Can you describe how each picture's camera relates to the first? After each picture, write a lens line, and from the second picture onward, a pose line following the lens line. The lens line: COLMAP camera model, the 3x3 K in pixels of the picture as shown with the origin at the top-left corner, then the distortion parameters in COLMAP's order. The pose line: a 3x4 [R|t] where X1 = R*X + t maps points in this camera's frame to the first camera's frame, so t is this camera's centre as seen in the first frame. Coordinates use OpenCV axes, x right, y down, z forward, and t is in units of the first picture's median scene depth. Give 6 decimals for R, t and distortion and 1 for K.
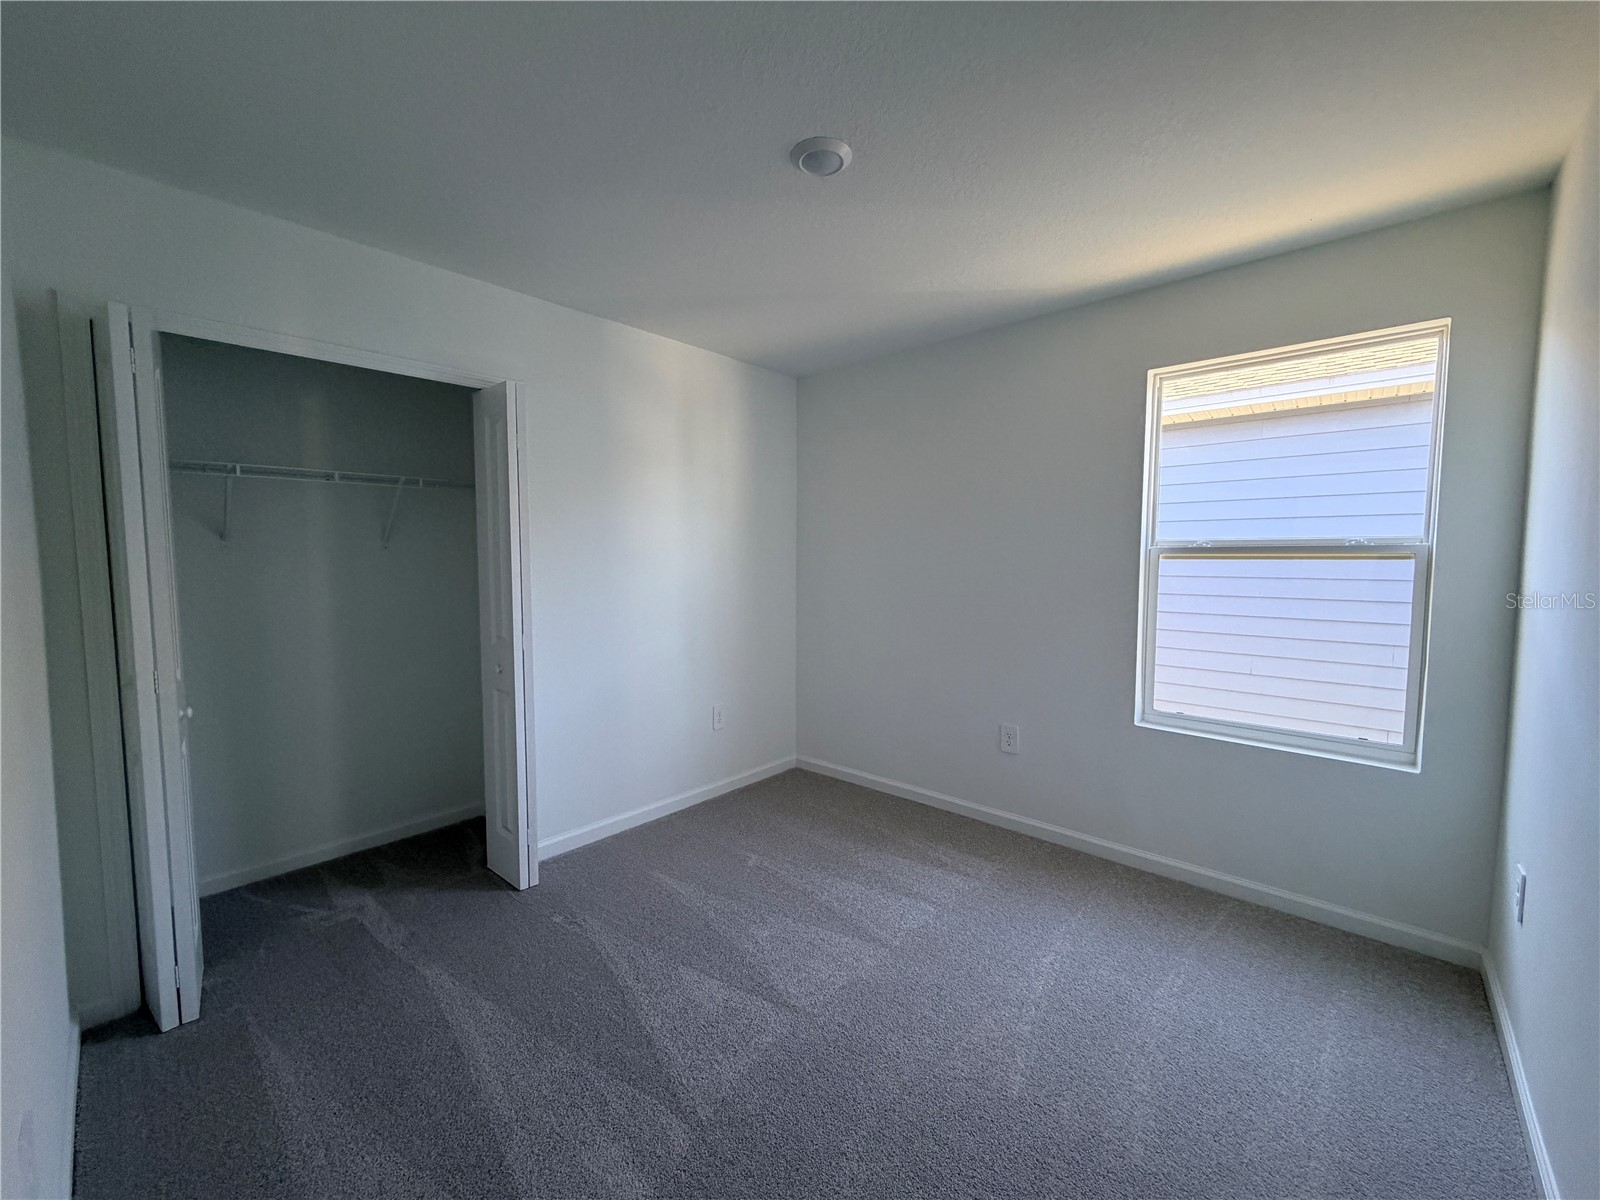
lens RADIAL K [[635.7, 0, 800.1], [0, 635.7, 598.9], [0, 0, 1]] dist [0.000750, 0.000515]
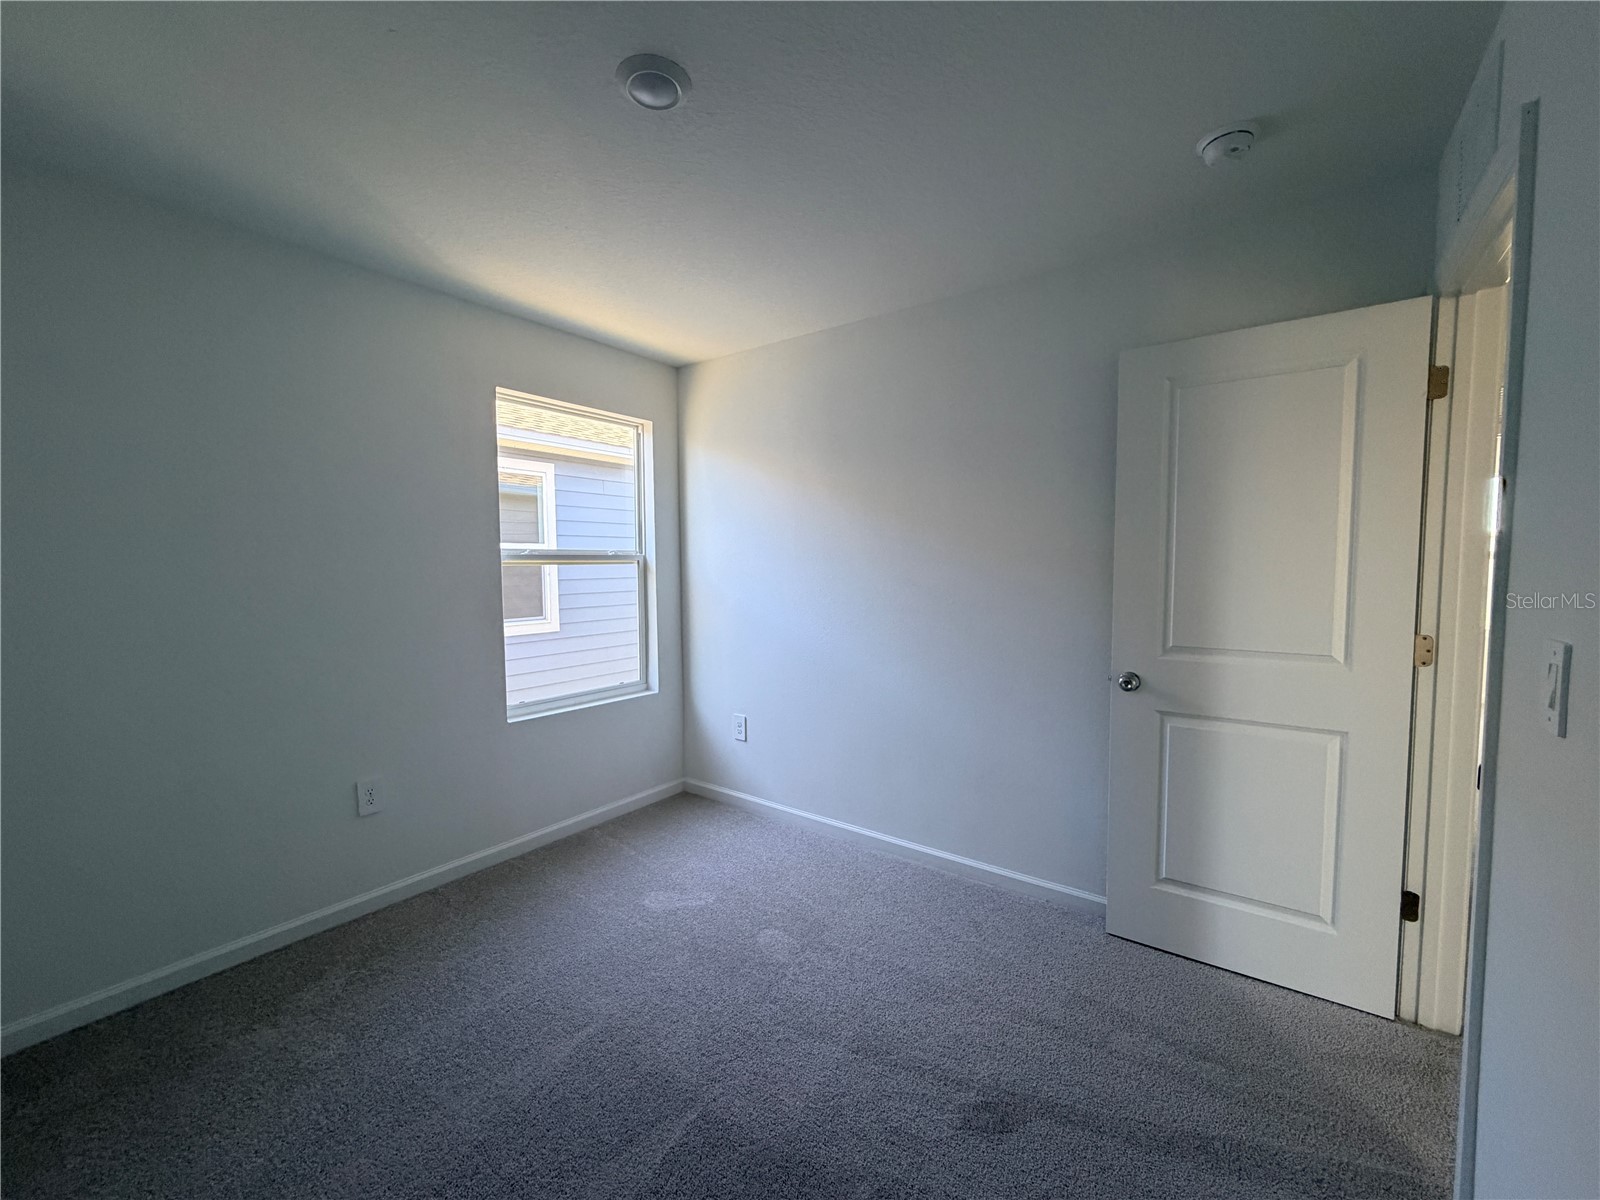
lens RADIAL K [[635.7, 0, 810.9], [0, 635.7, 607.0], [0, 0, 1]] dist [0.000750, 0.000515]
pose [[-0.107820, -0.057480, 0.992507, -0.666173], [0.082147, 0.994398, 0.066514, -0.024027], [-0.990771, 0.088703, -0.102495, 0.708900]]
